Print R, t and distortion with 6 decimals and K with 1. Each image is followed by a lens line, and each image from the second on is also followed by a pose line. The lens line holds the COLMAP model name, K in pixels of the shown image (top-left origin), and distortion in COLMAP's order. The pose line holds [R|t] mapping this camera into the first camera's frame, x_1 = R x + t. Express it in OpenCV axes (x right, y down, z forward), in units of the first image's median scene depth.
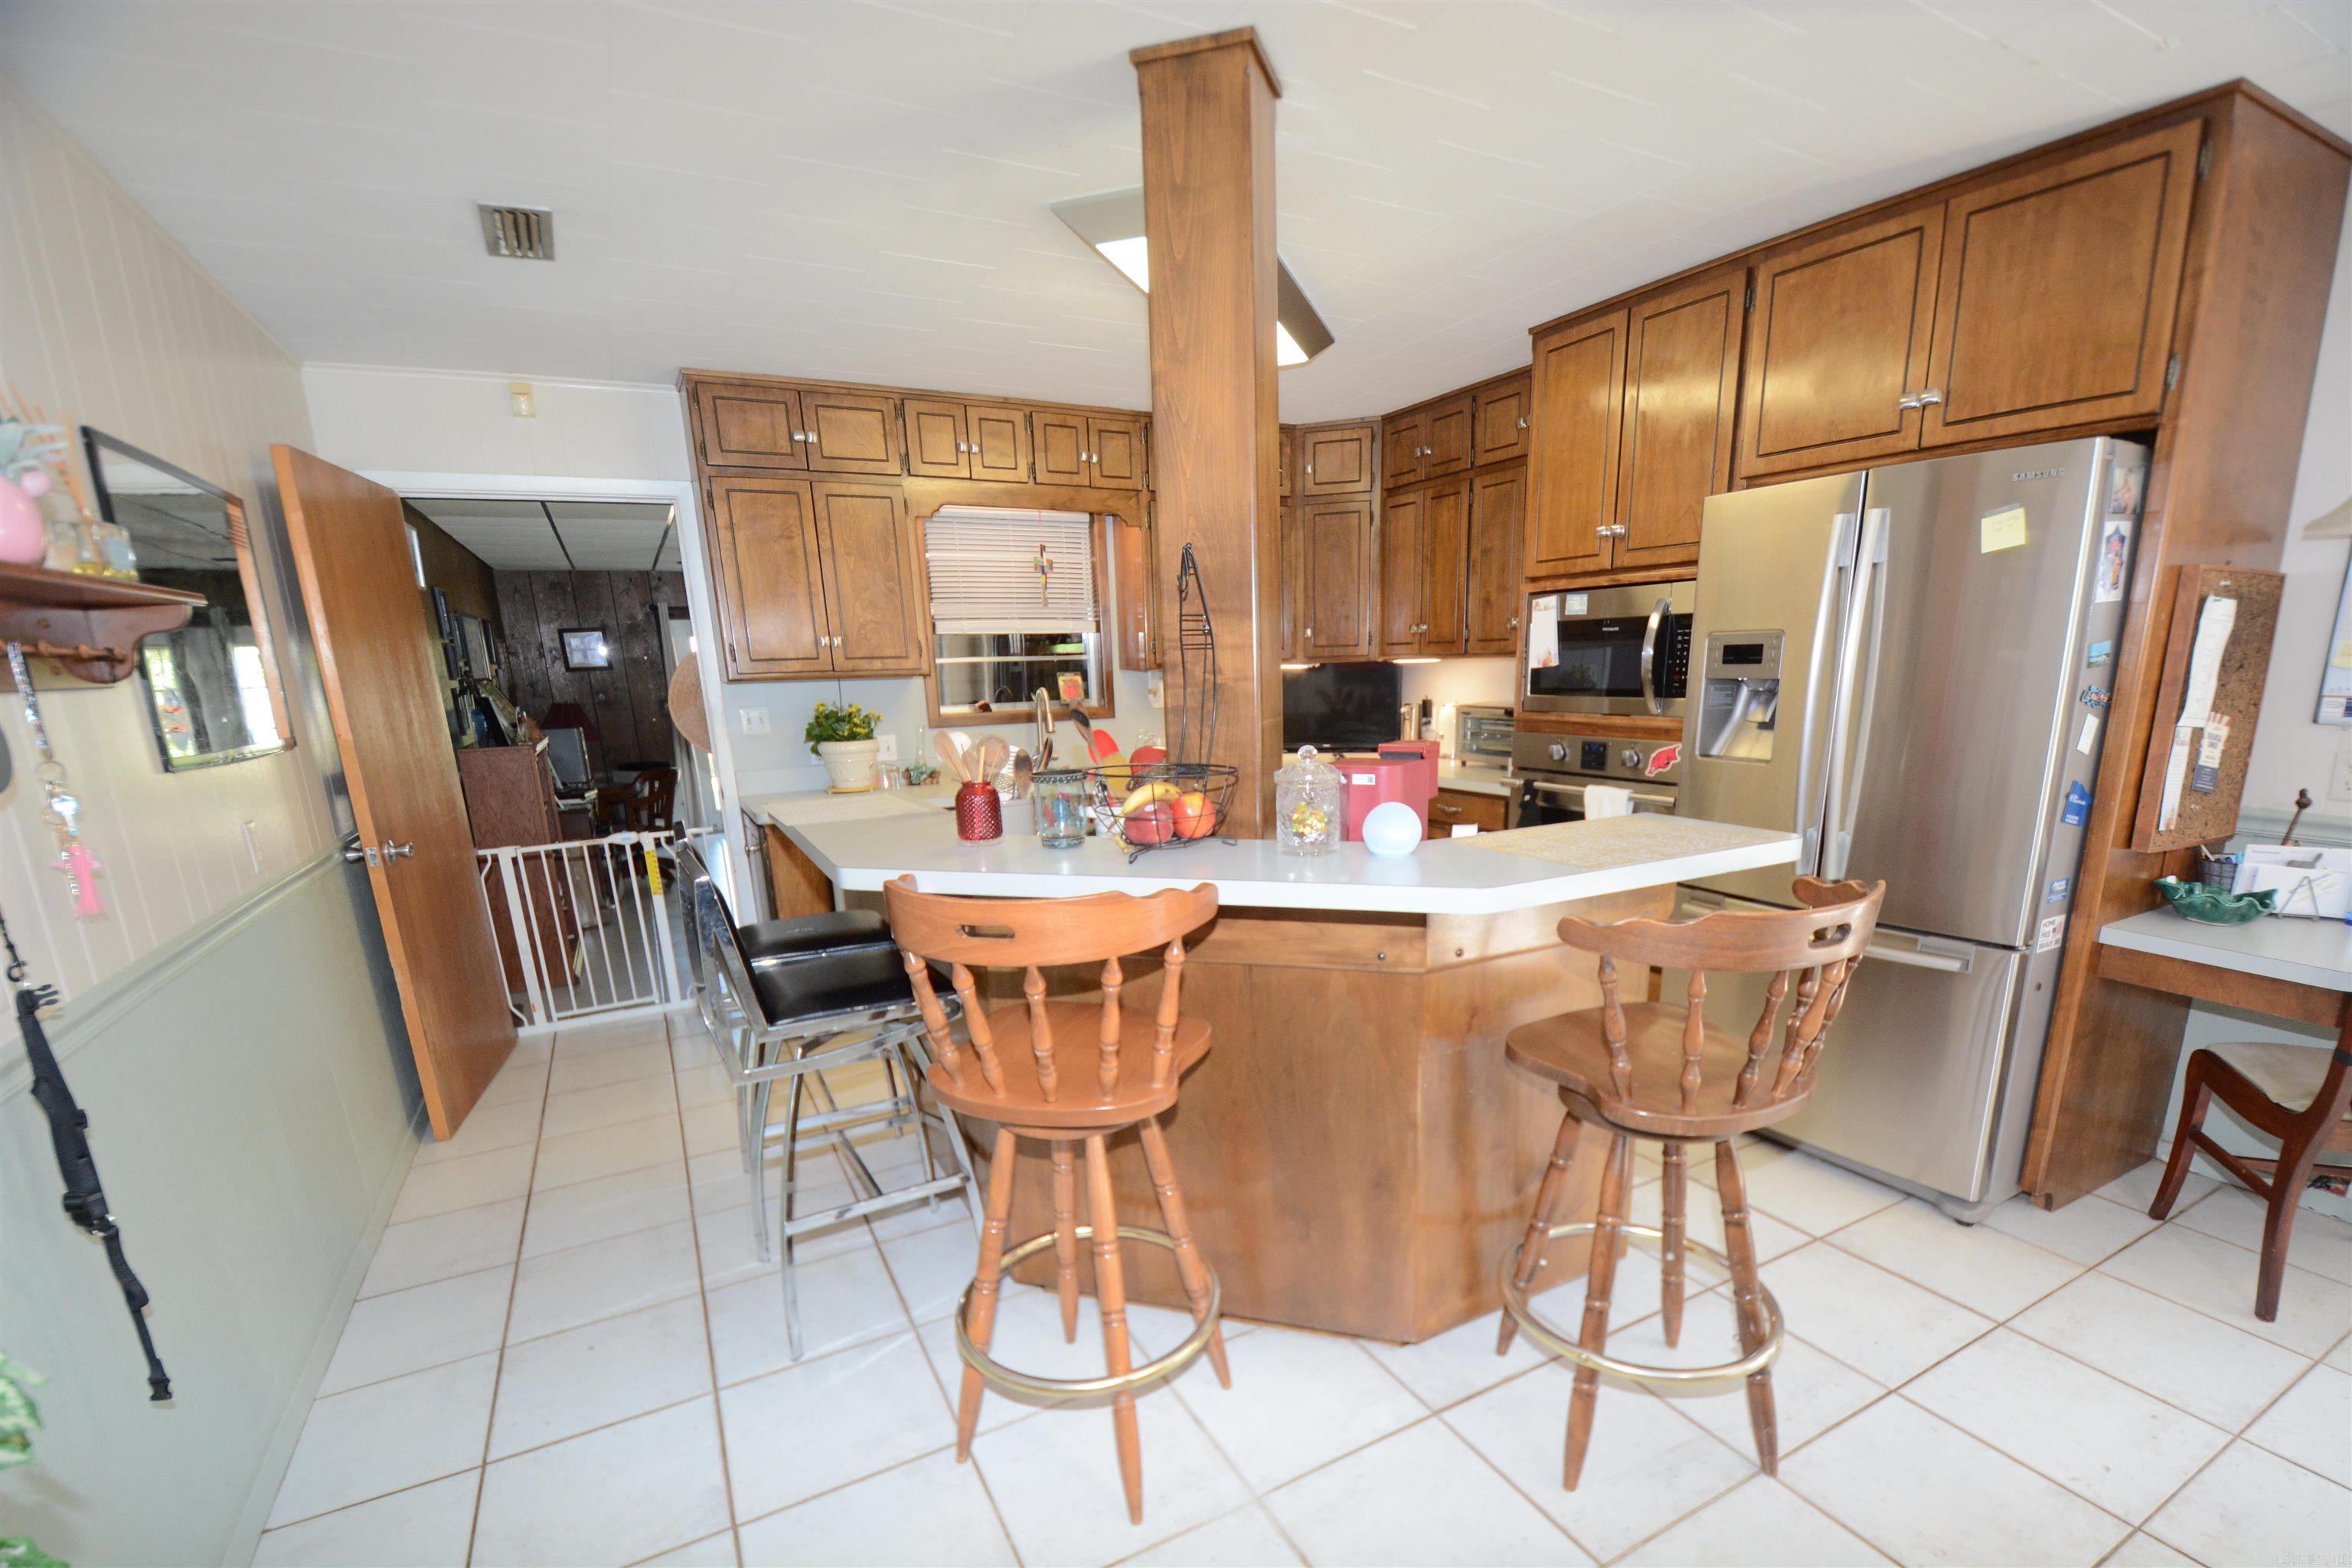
lens RADIAL K [[1033.3, 0, 1216.6], [0, 1033.3, 931.2], [0, 0, 1]] dist [0.029526, -0.030364]
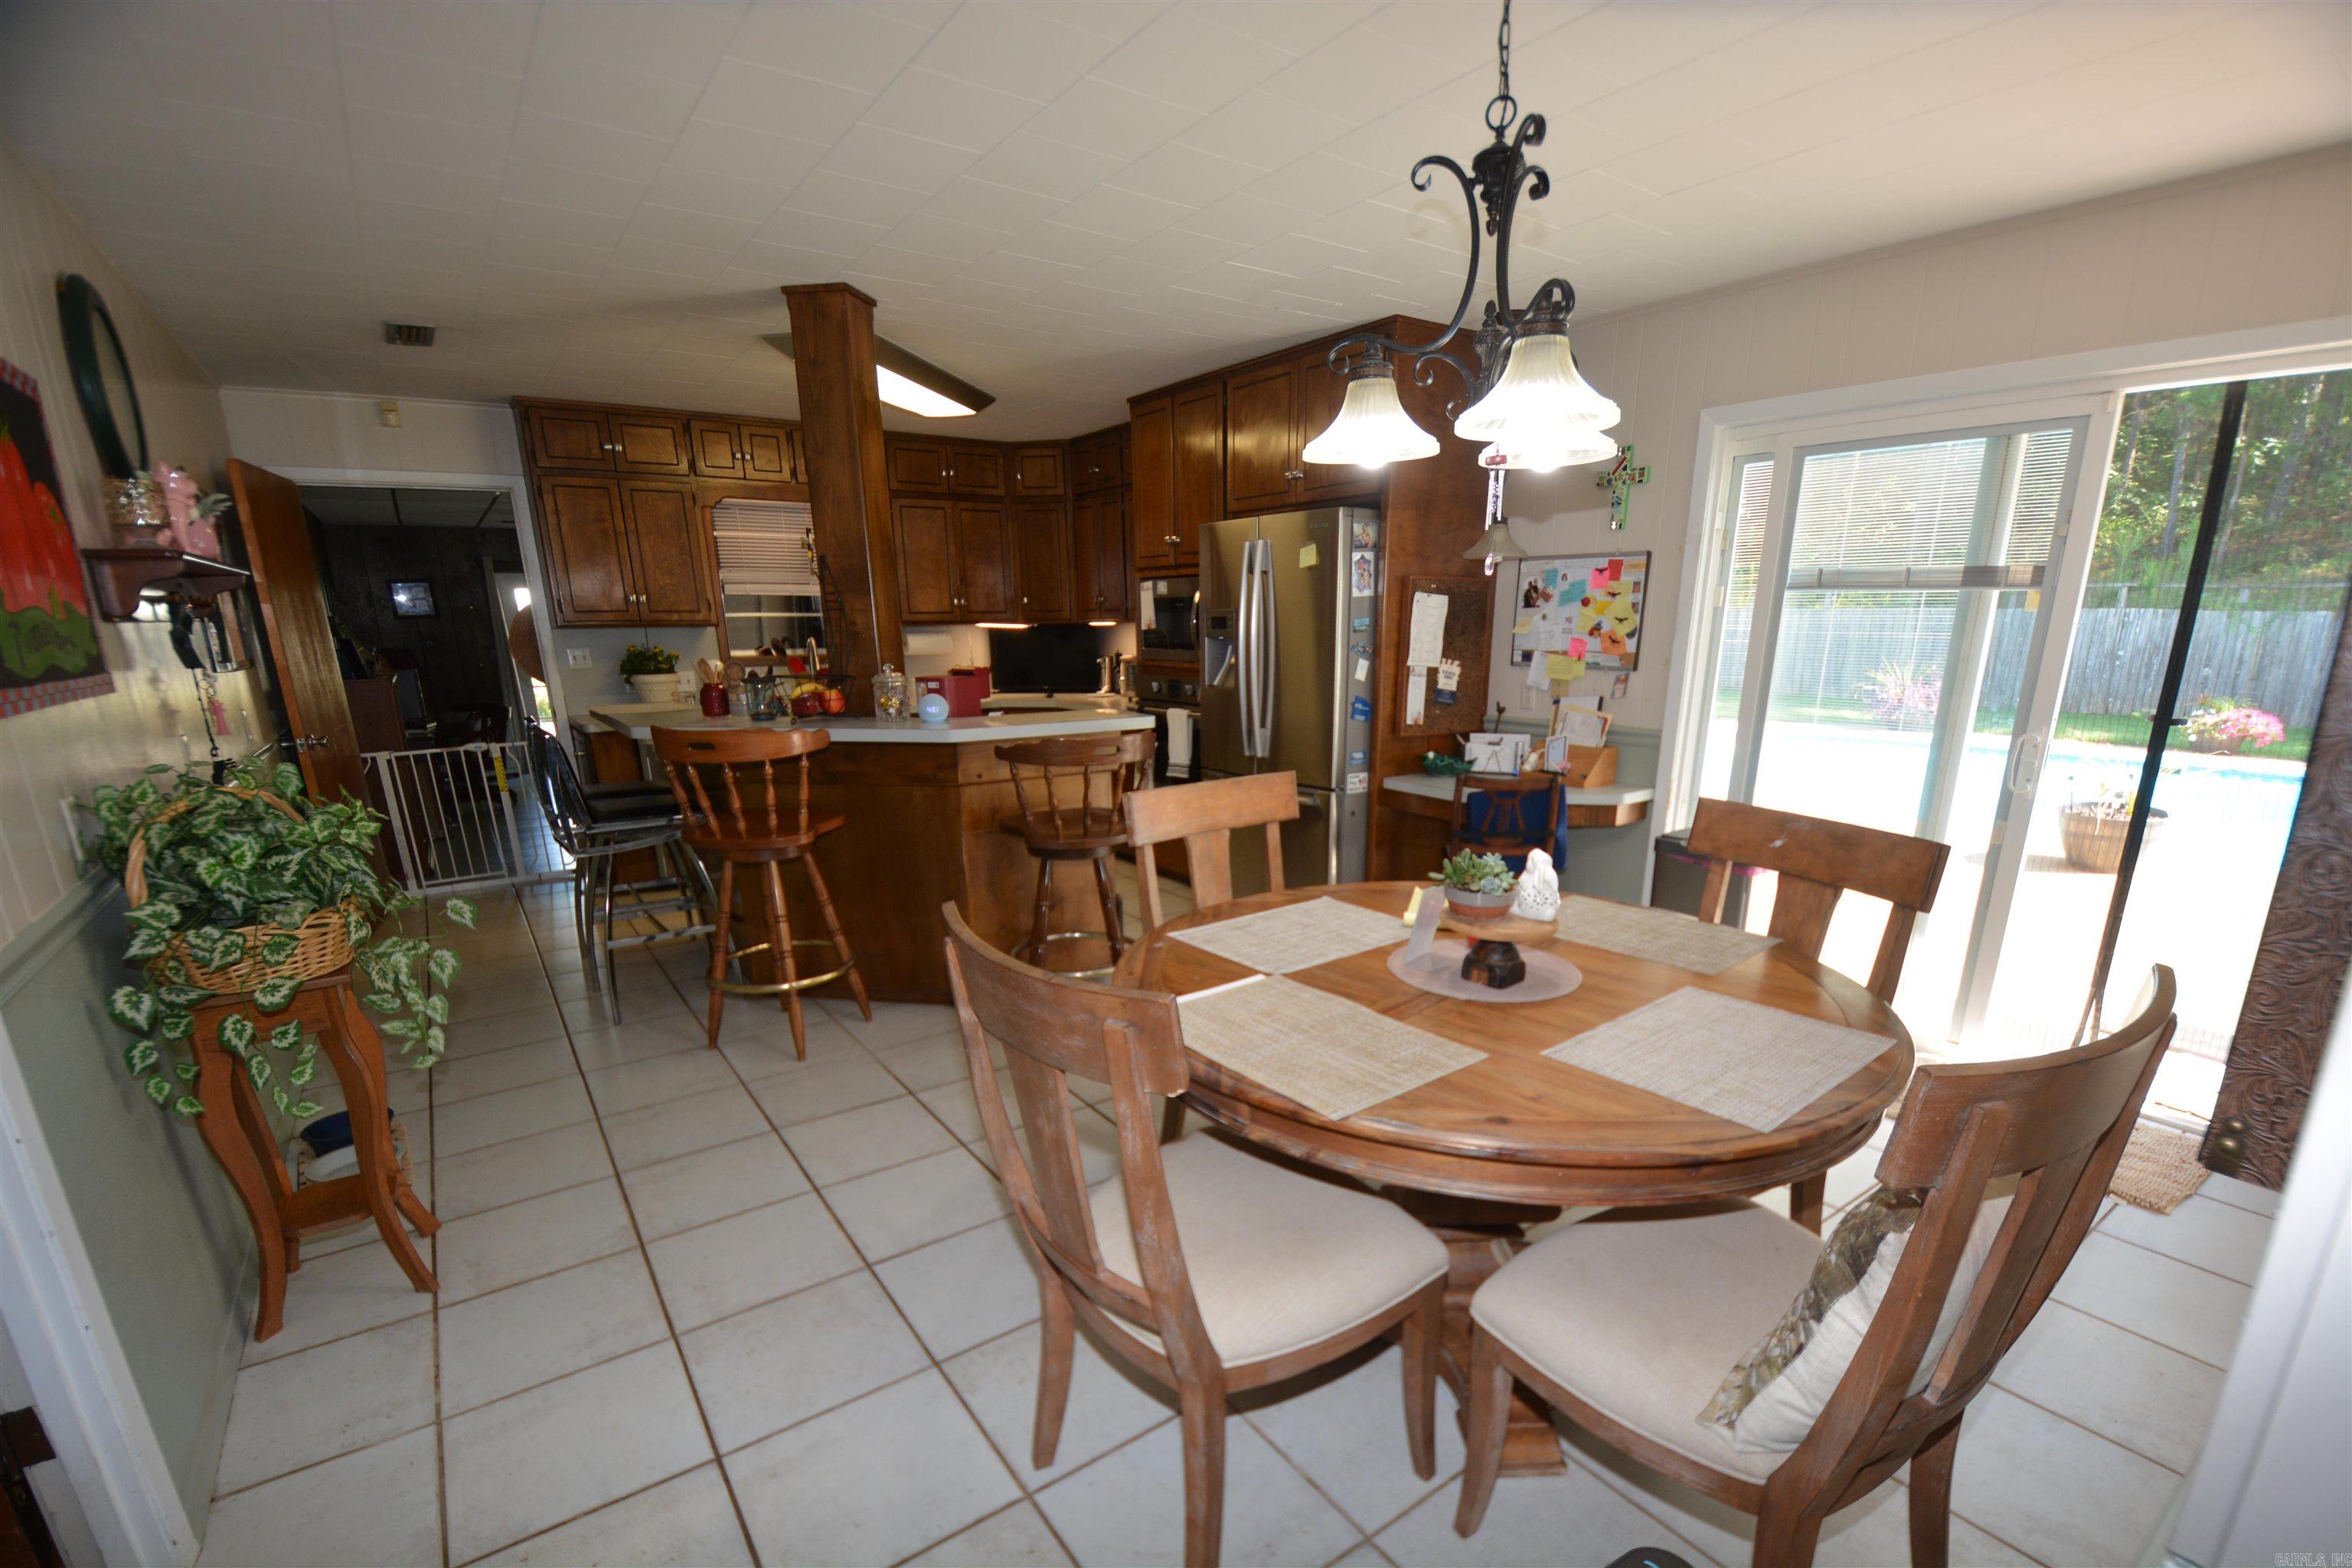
lens RADIAL K [[1033.3, 0, 1216.6], [0, 1033.3, 931.2], [0, 0, 1]] dist [0.029526, -0.030364]
pose [[0.992067, -0.016700, 0.124593, 0.204973], [0.012537, 0.999339, 0.034123, 0.119433], [-0.125080, -0.032291, 0.991621, -0.461518]]
